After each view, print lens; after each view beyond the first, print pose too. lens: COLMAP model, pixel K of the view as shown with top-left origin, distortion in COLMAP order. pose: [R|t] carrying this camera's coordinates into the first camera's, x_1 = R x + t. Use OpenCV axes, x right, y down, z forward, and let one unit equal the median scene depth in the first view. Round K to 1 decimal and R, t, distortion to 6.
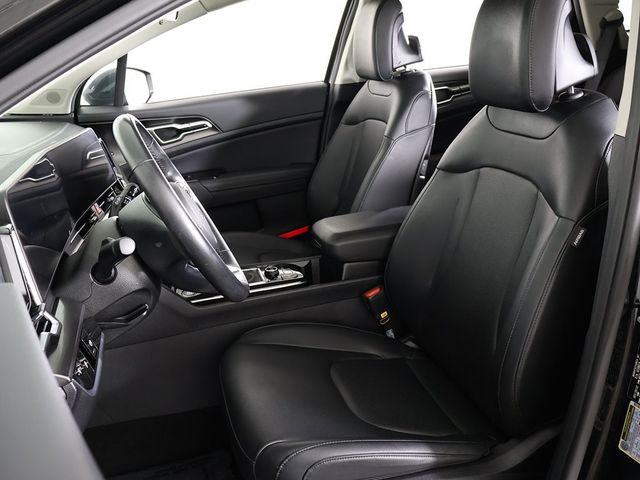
lens RADIAL K [[613.2, 0, 319.7], [0, 613.2, 240.0], [0, 0, 1]] dist [-0.003870, 0.000000]
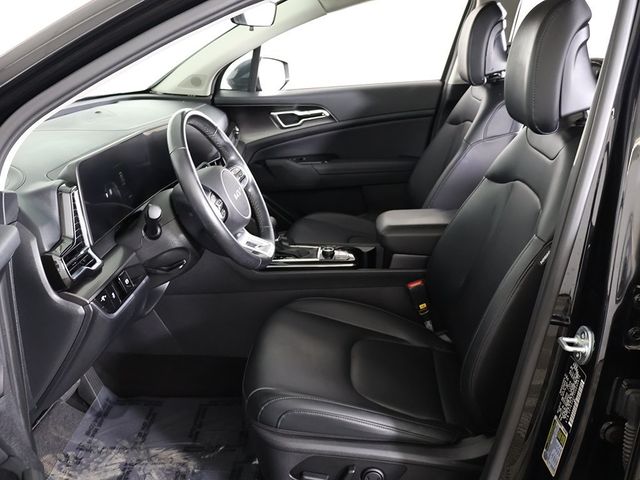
lens RADIAL K [[613.2, 0, 319.8], [0, 613.2, 239.2], [0, 0, 1]] dist [-0.003870, 0.000000]
pose [[0.944907, 0.137279, -0.297161, 0.207870], [-0.128285, 0.990493, 0.049658, -0.021476], [0.301153, -0.008801, 0.953535, -0.071954]]
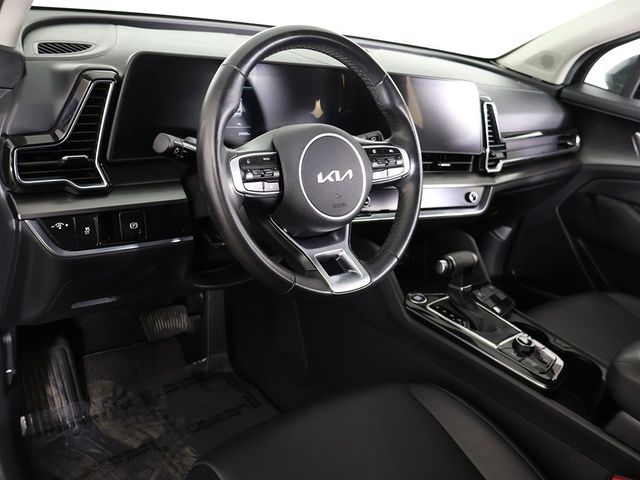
lens RADIAL K [[613.2, 0, 320.1], [0, 613.2, 238.1], [0, 0, 1]] dist [-0.003870, 0.000000]
pose [[0.397826, 0.455161, -0.796595, 0.276090], [-0.455132, 0.851800, 0.259407, -0.106873], [0.796611, 0.259357, 0.546026, 0.363299]]
